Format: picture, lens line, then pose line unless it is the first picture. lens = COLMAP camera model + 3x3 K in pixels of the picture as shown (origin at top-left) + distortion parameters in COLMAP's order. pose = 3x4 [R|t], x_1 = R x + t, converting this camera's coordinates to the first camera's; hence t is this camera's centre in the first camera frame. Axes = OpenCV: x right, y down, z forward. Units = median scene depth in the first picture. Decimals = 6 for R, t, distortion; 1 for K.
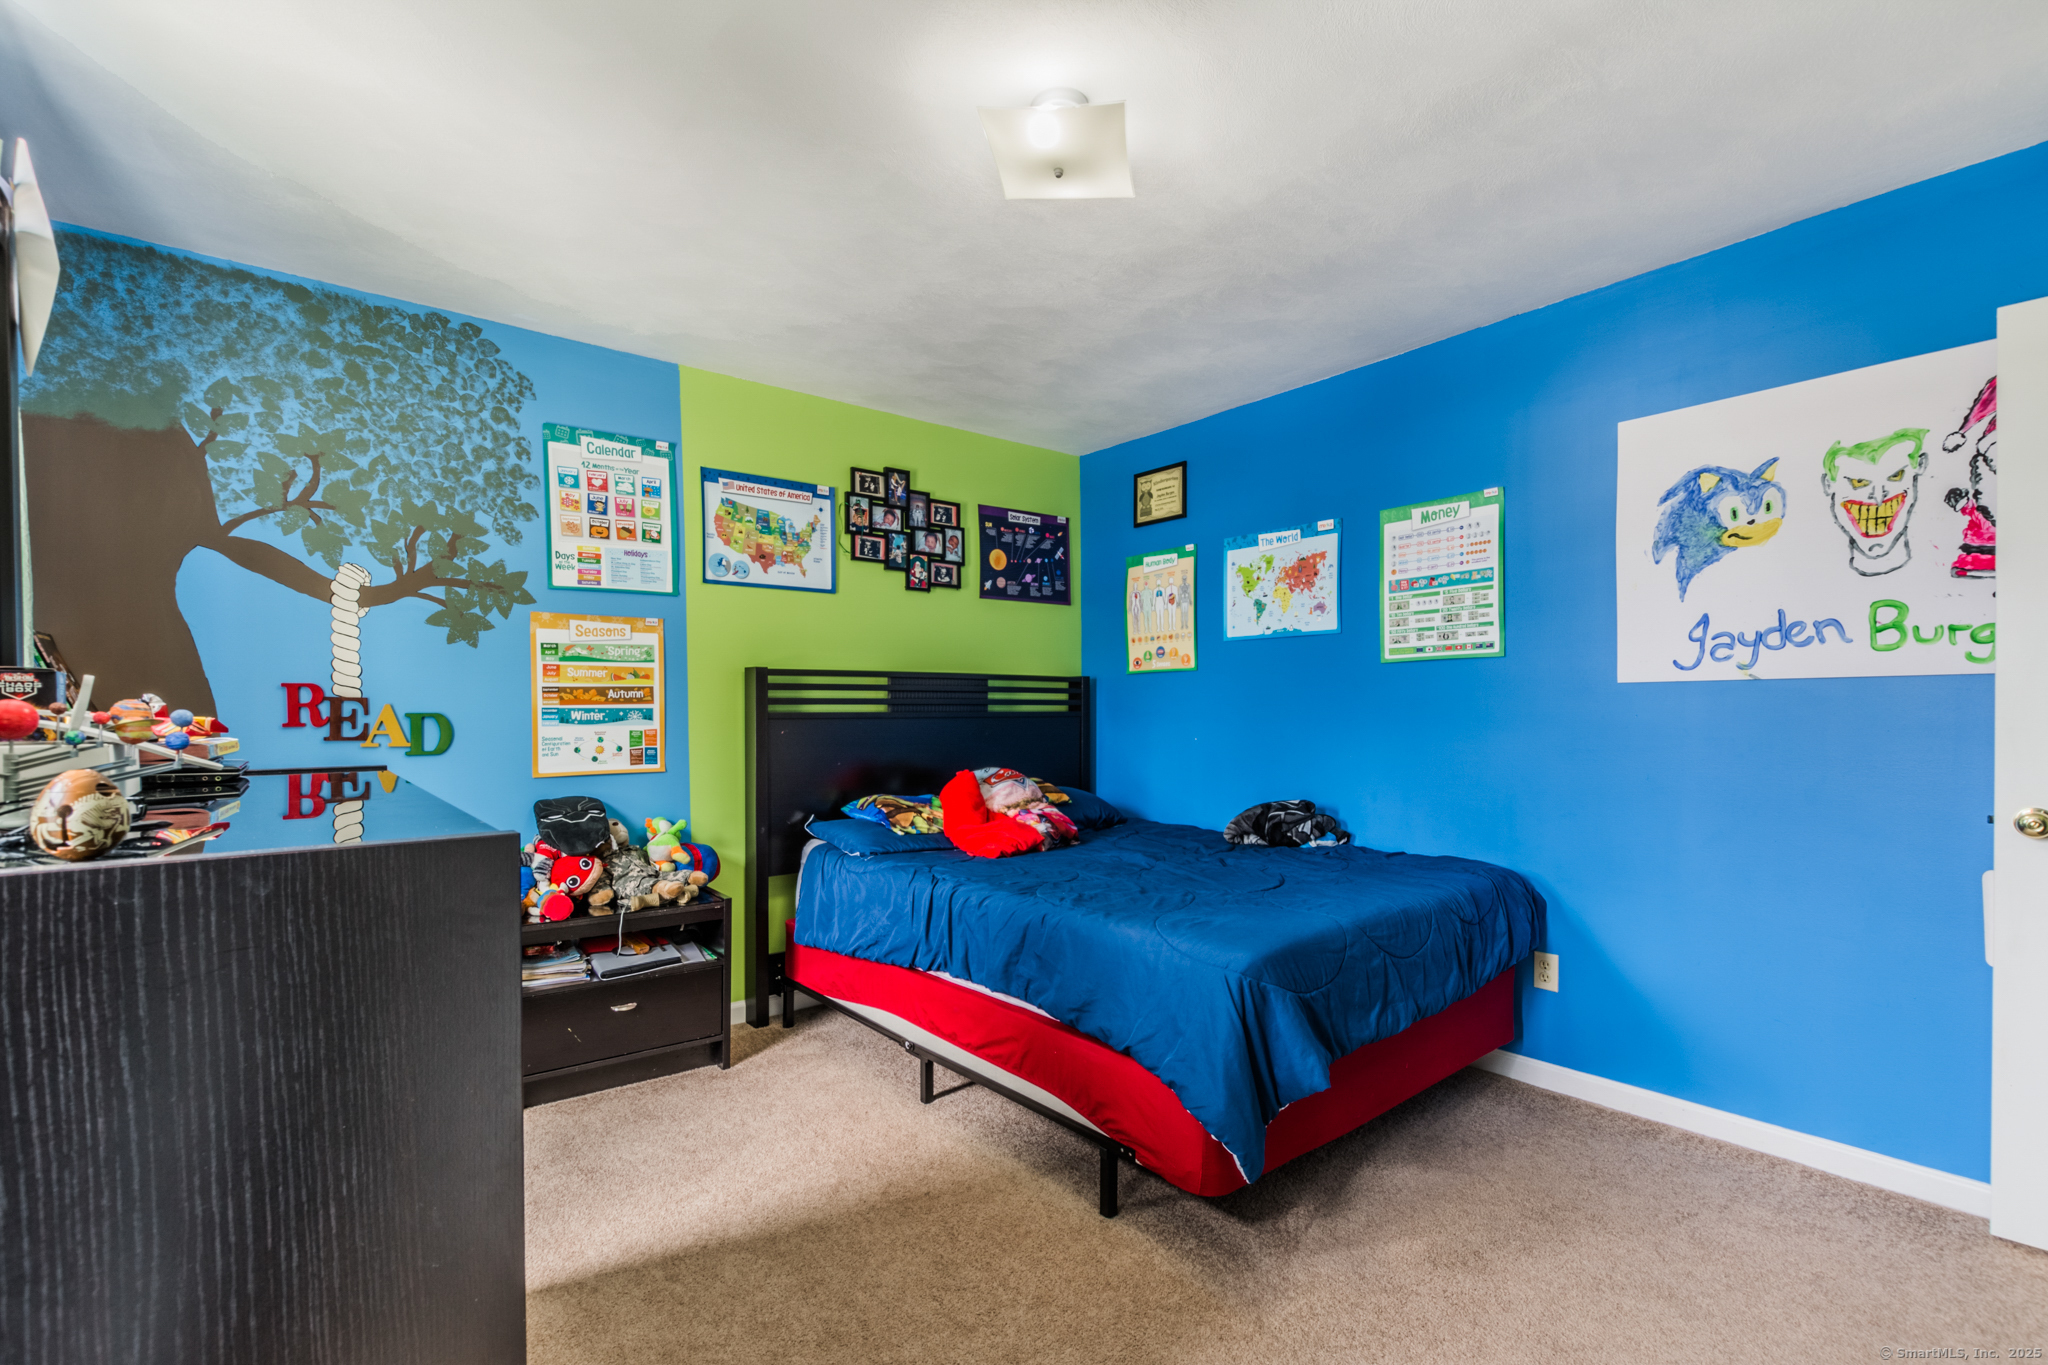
lens RADIAL K [[927.0, 0, 1027.5], [0, 927.0, 692.9], [0, 0, 1]] dist [-0.000791, -0.000697]
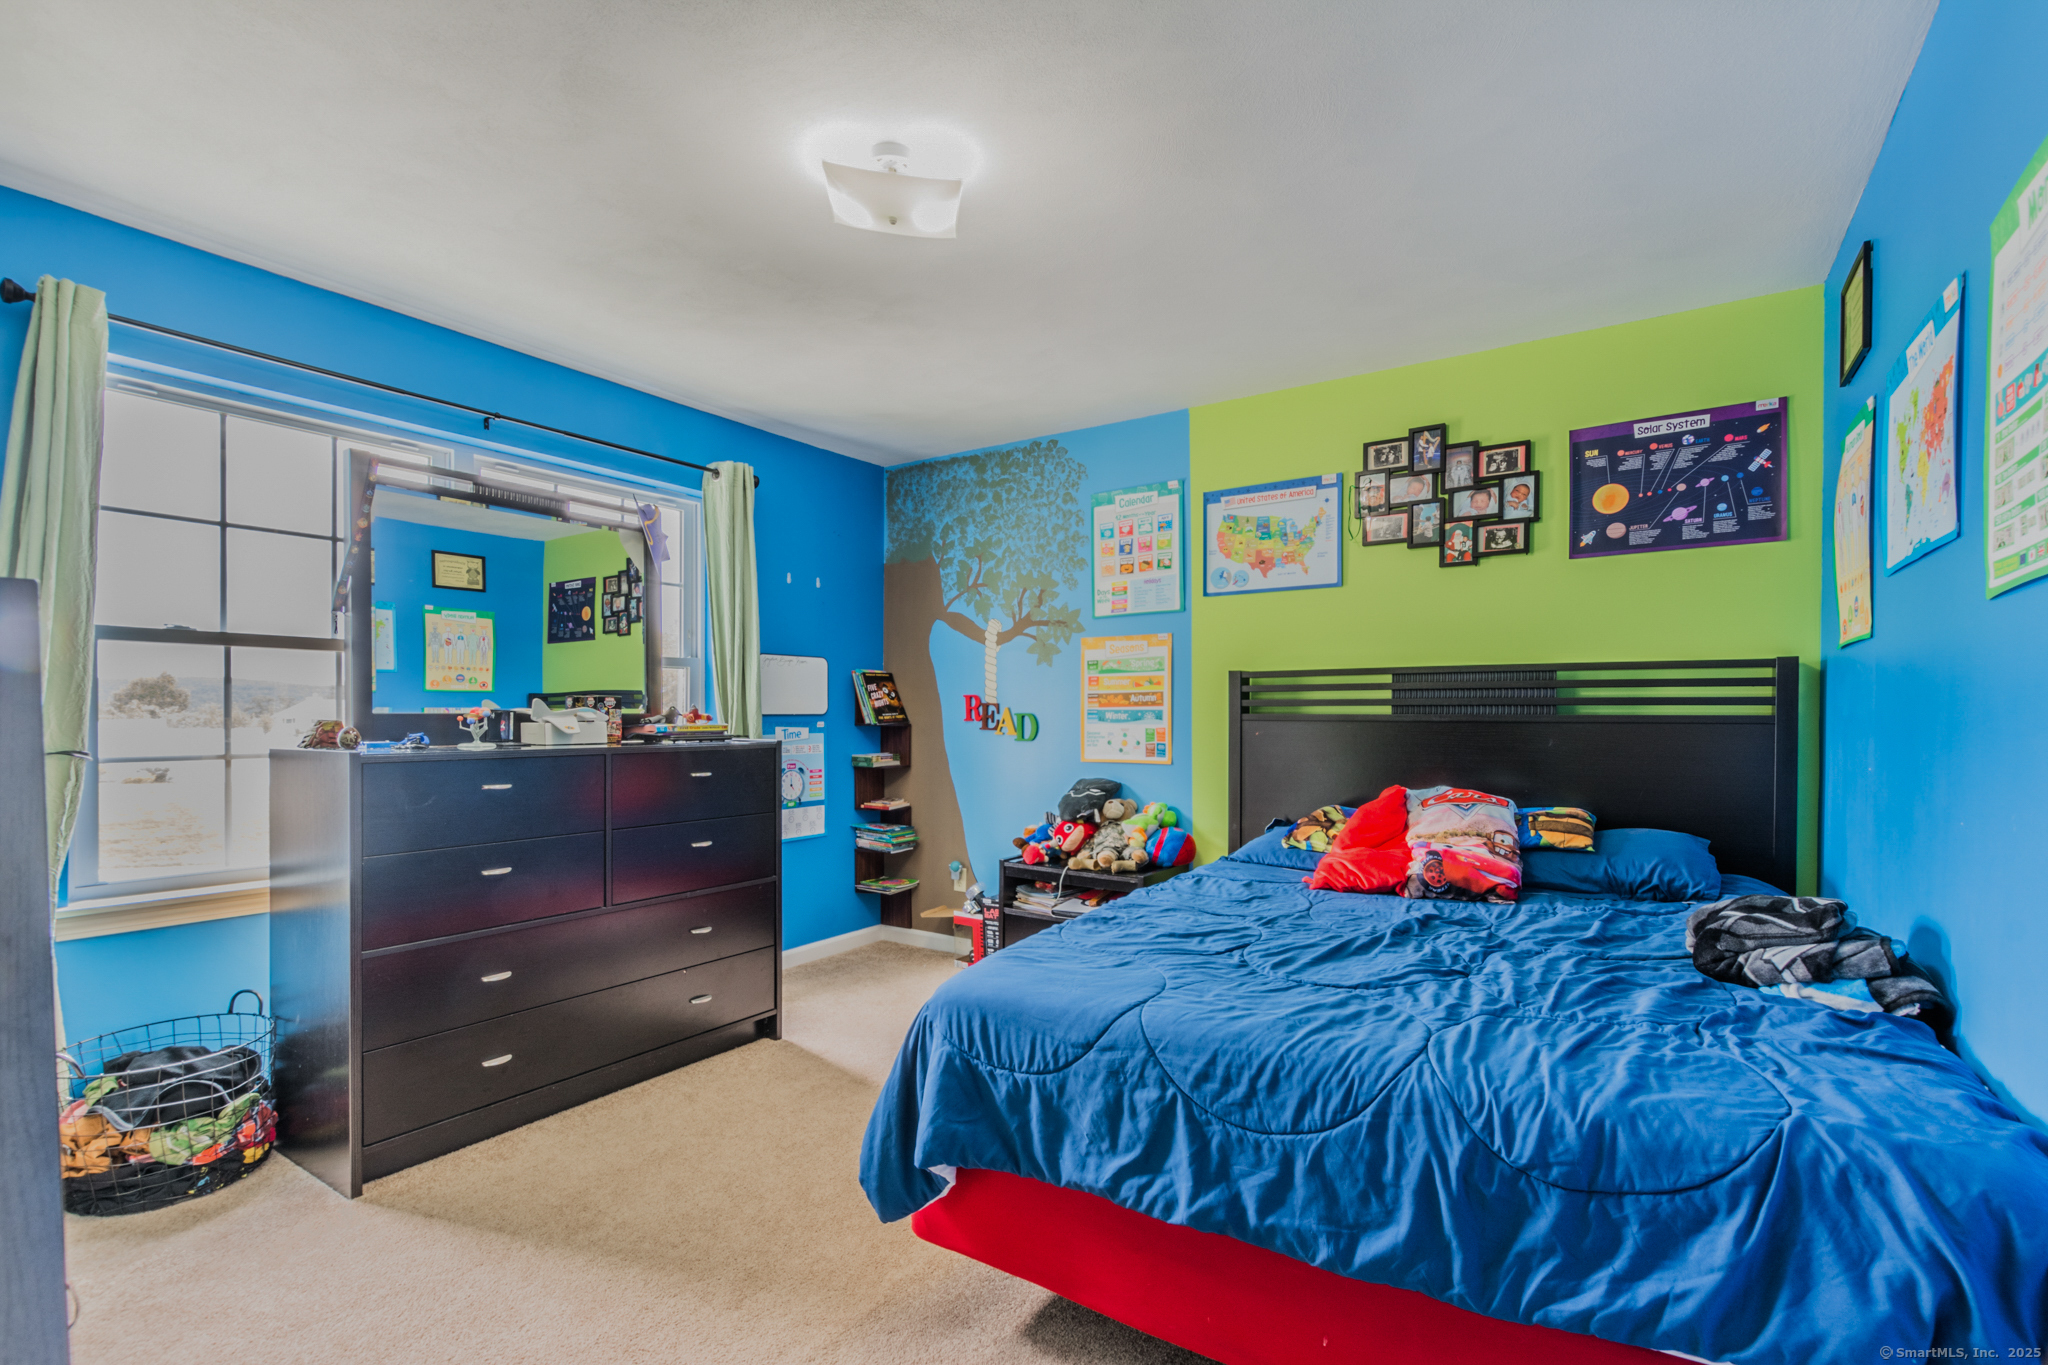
lens RADIAL K [[927.0, 0, 1027.5], [0, 927.0, 692.9], [0, 0, 1]] dist [-0.000791, -0.000697]
pose [[0.293808, -0.016024, -0.955730, 0.818817], [0.015803, 0.999804, -0.011905, 0.007596], [0.955734, -0.011606, 0.294004, 0.595495]]
